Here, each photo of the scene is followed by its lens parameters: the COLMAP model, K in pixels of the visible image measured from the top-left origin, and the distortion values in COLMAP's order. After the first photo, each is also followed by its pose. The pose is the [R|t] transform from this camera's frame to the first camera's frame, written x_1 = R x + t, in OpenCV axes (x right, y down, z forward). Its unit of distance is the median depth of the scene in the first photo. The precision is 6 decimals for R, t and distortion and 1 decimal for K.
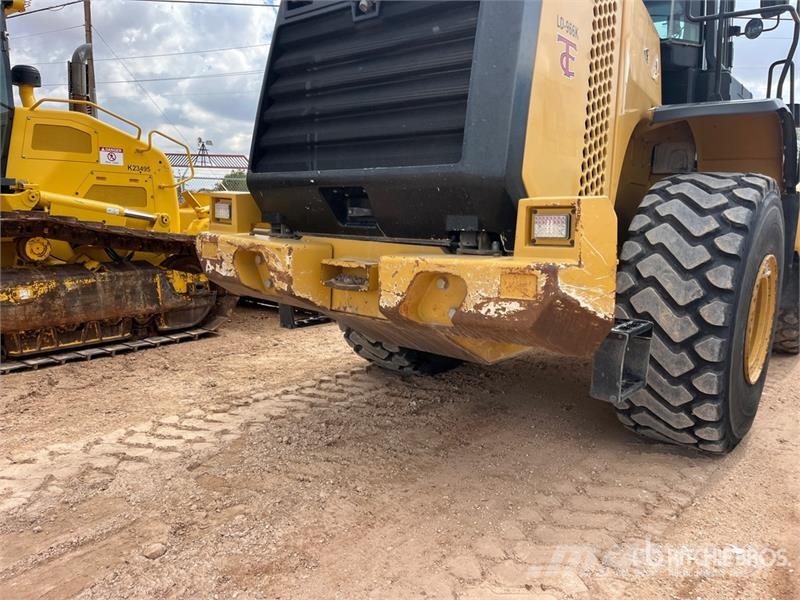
lens RADIAL K [[606.3, 0, 402.7], [0, 606.3, 297.5], [0, 0, 1]] dist [0.039435, -0.028974]
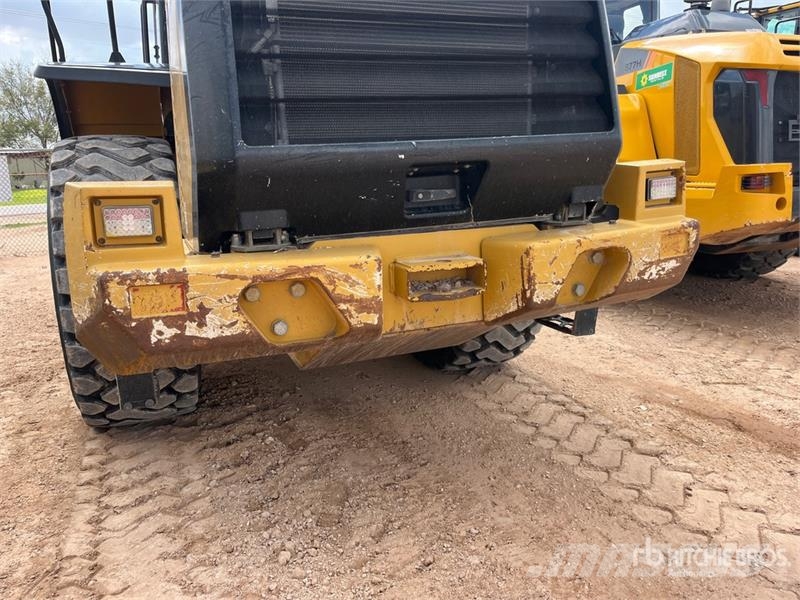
lens RADIAL K [[606.3, 0, 400.1], [0, 606.3, 298.9], [0, 0, 1]] dist [0.039435, -0.028974]
pose [[0.484569, -0.237799, 0.841810, -0.717829], [0.176741, 0.969108, 0.172023, -0.144905], [-0.856712, 0.065425, 0.511628, 0.625570]]
